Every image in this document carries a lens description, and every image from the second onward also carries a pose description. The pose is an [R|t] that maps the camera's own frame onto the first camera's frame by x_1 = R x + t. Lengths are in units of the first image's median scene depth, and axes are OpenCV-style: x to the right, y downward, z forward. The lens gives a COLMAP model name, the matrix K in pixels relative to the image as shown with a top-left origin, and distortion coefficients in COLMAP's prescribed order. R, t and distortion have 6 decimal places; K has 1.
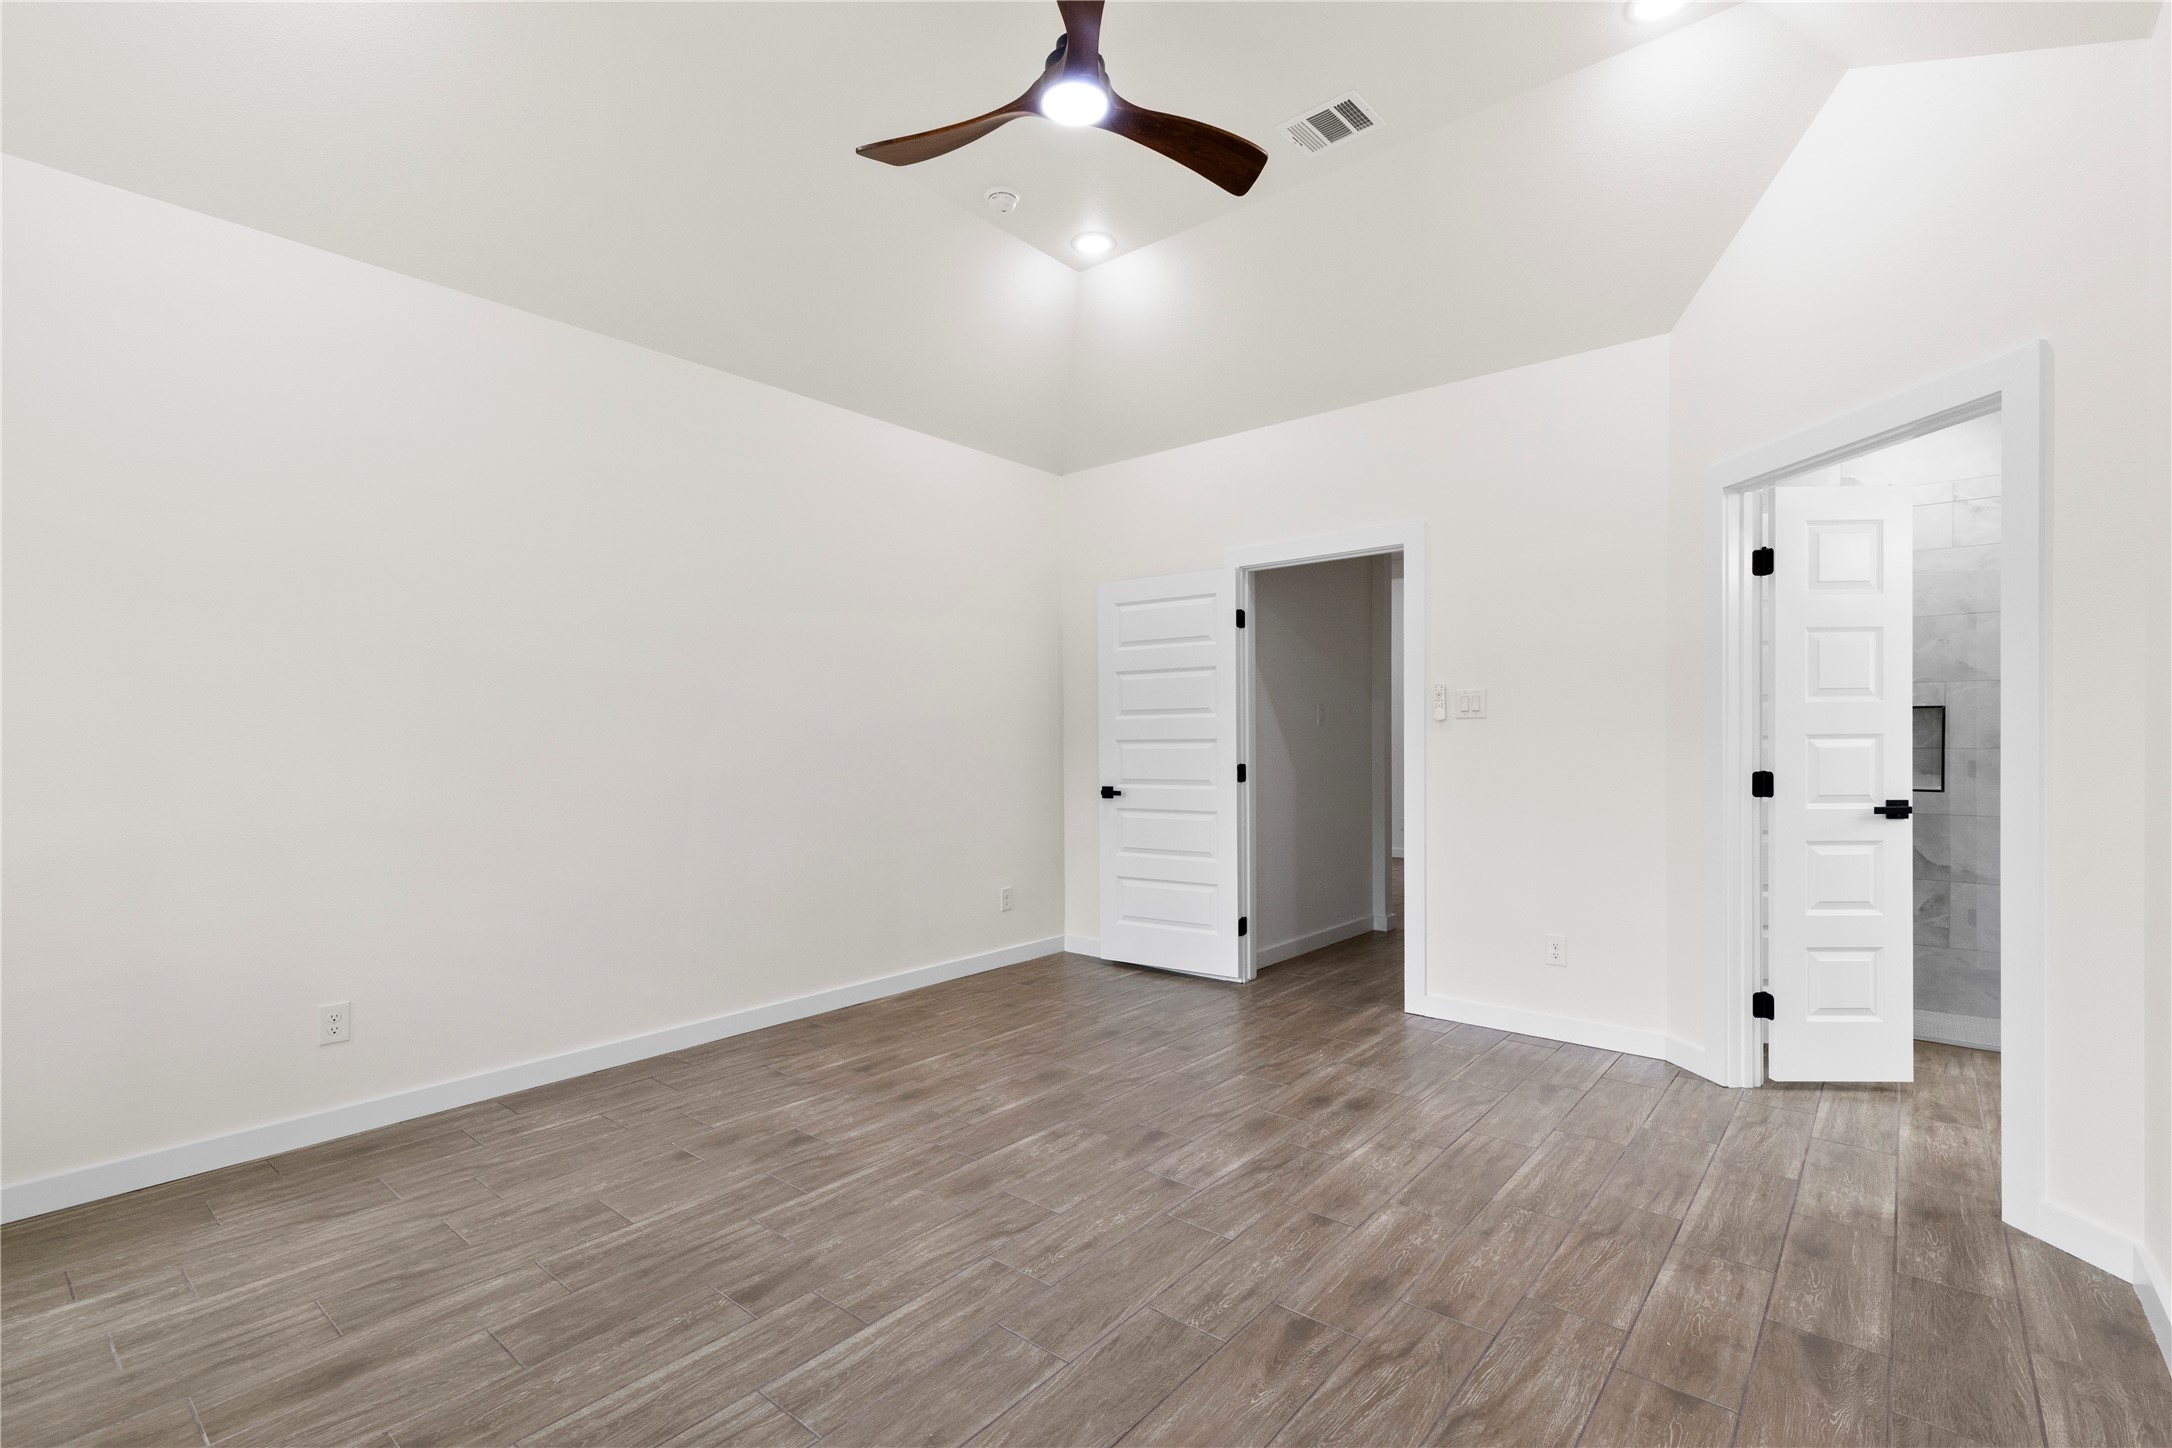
lens RADIAL K [[978.4, 0, 1073.4], [0, 978.4, 752.1], [0, 0, 1]] dist [0.005454, -0.001967]
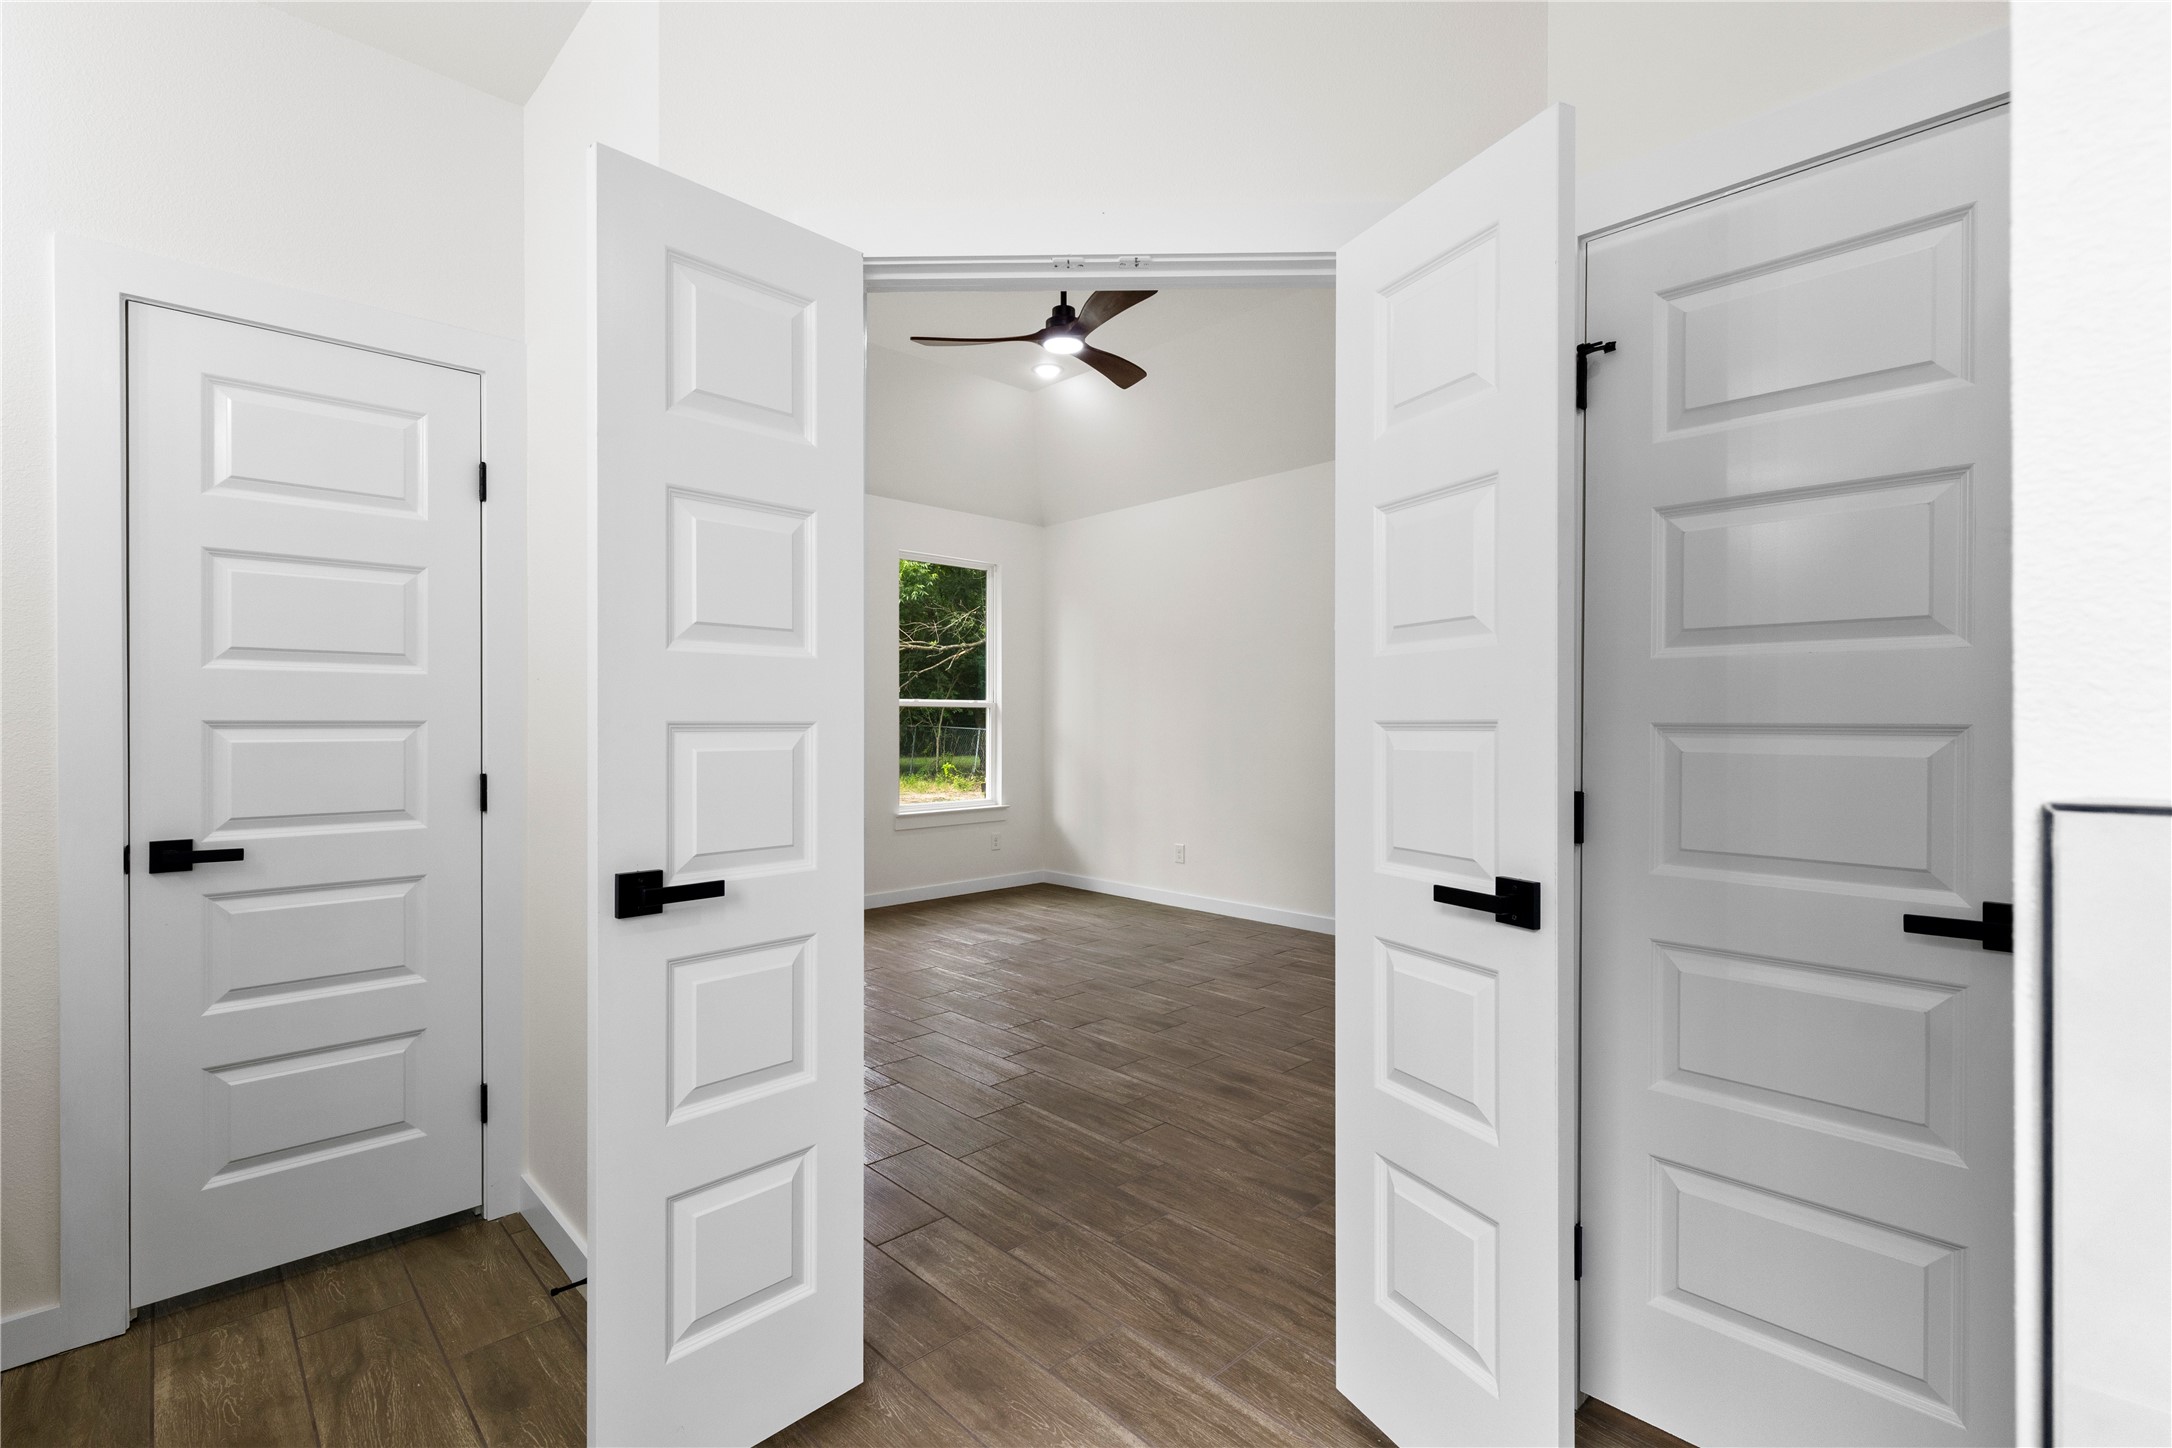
lens RADIAL K [[978.4, 0, 1097.4], [0, 978.4, 717.9], [0, 0, 1]] dist [0.005454, -0.001967]
pose [[-0.091490, 0.002096, -0.995804, 1.428254], [-0.012496, 0.999917, 0.003252, -0.024125], [0.995728, 0.012741, -0.091456, 1.045189]]
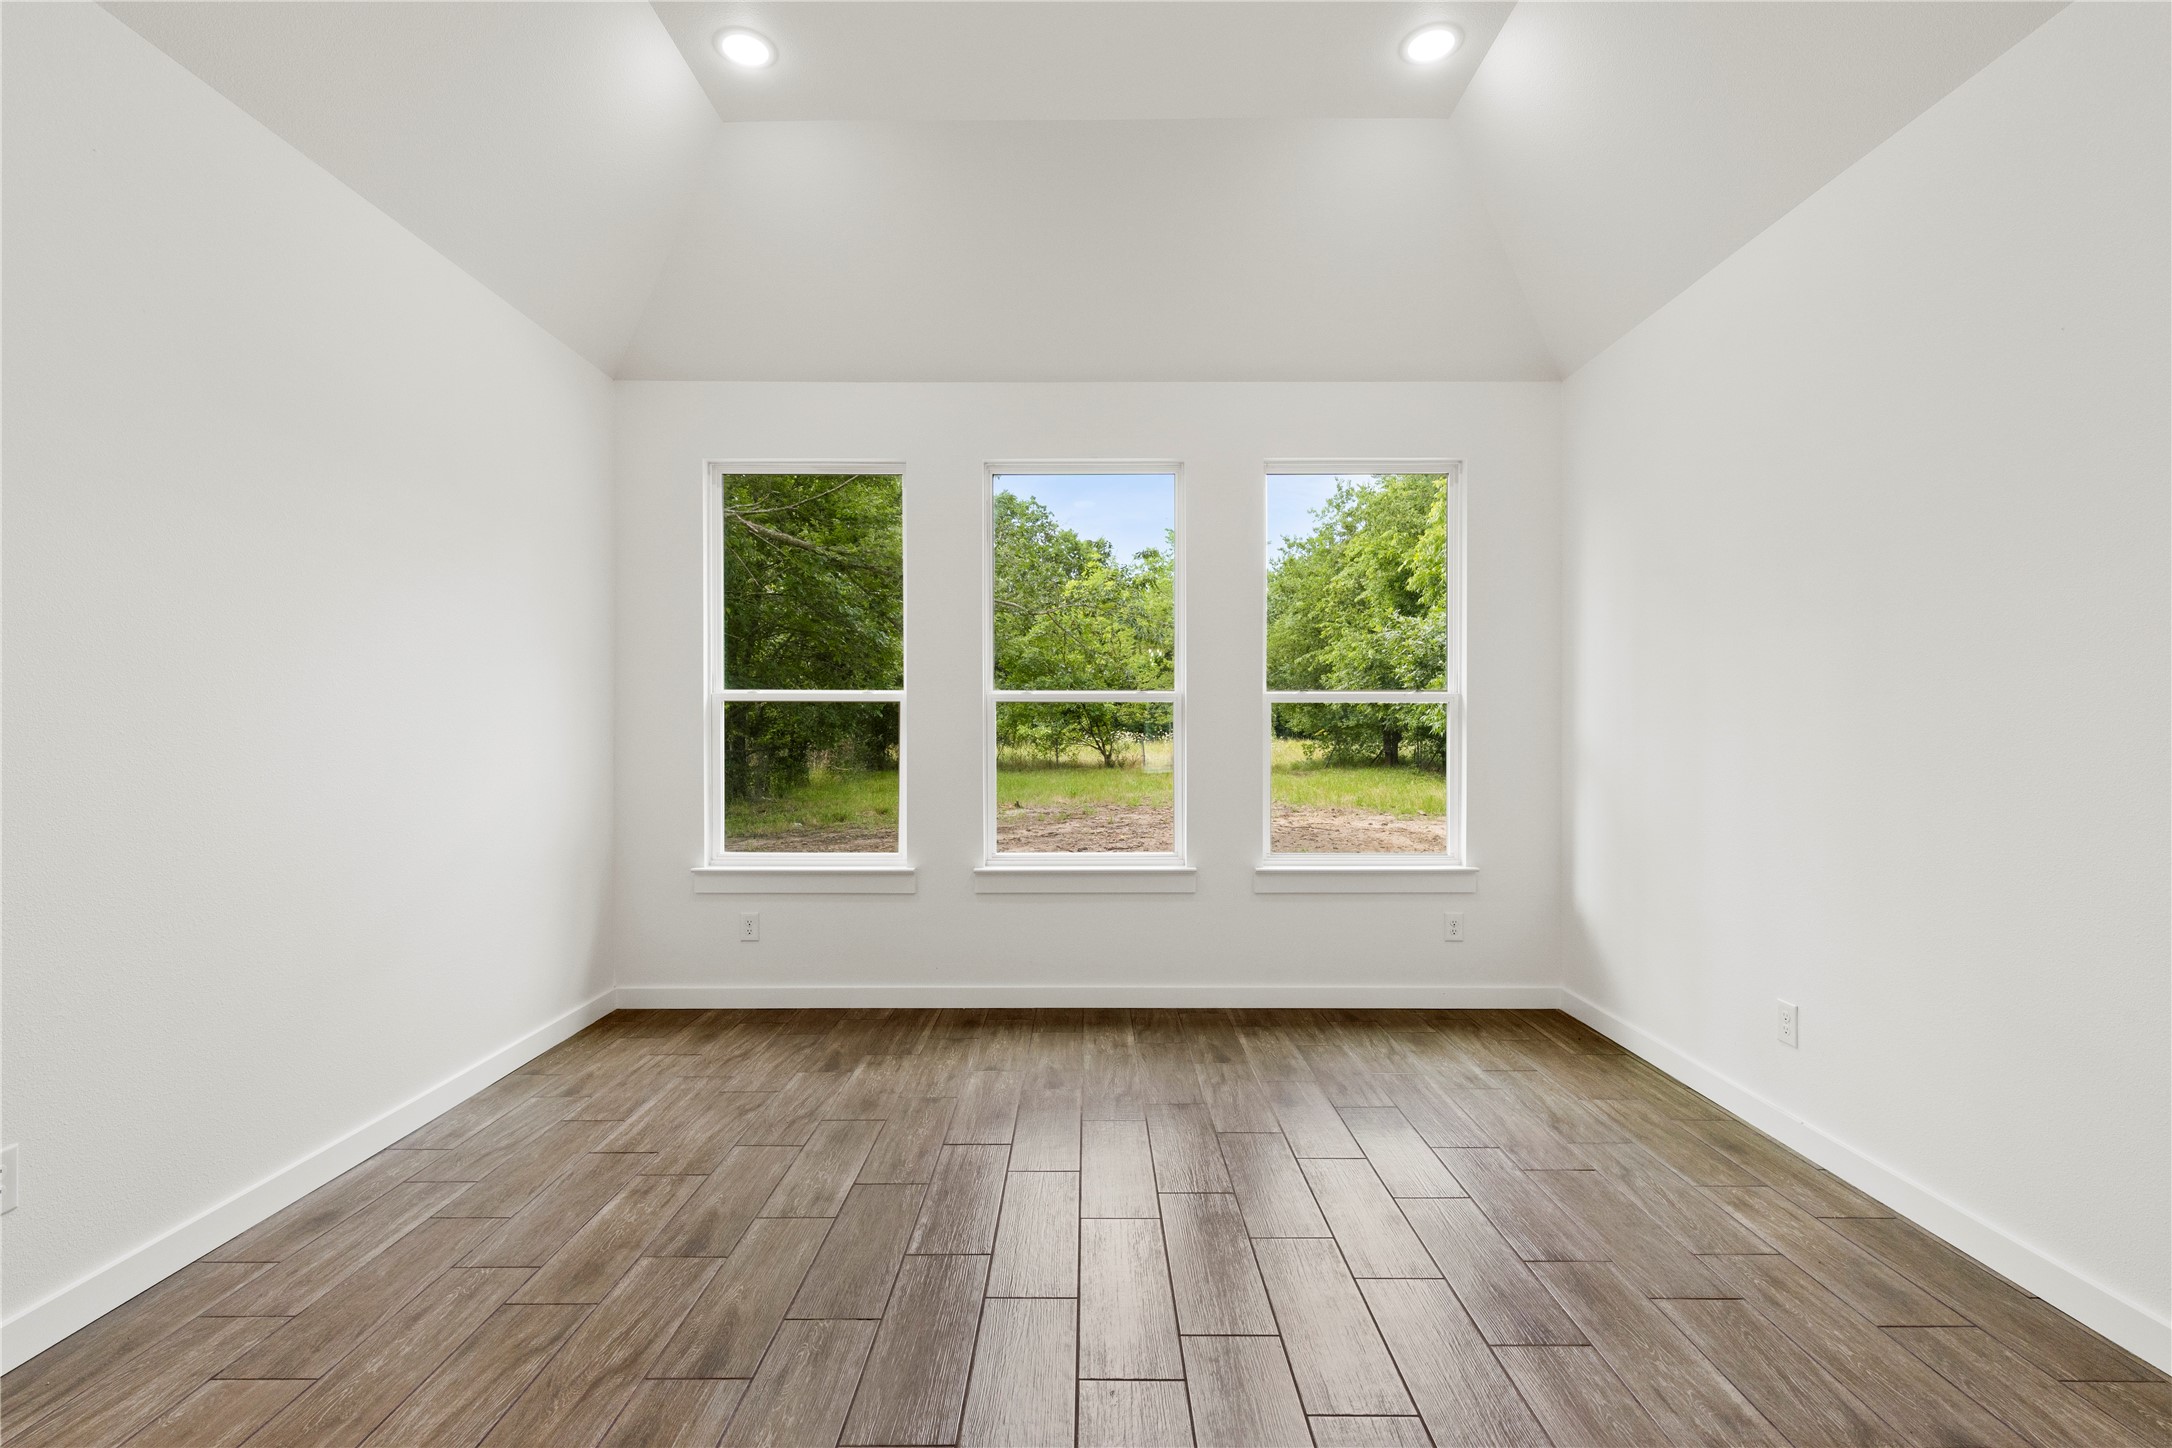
lens RADIAL K [[978.4, 0, 1088.0], [0, 978.4, 724.5], [0, 0, 1]] dist [0.005454, -0.001967]
pose [[-0.760959, 0.005152, -0.648780, 0.384591], [-0.002492, 0.999938, 0.010864, -0.020192], [0.648795, 0.009884, -0.760899, 1.322746]]
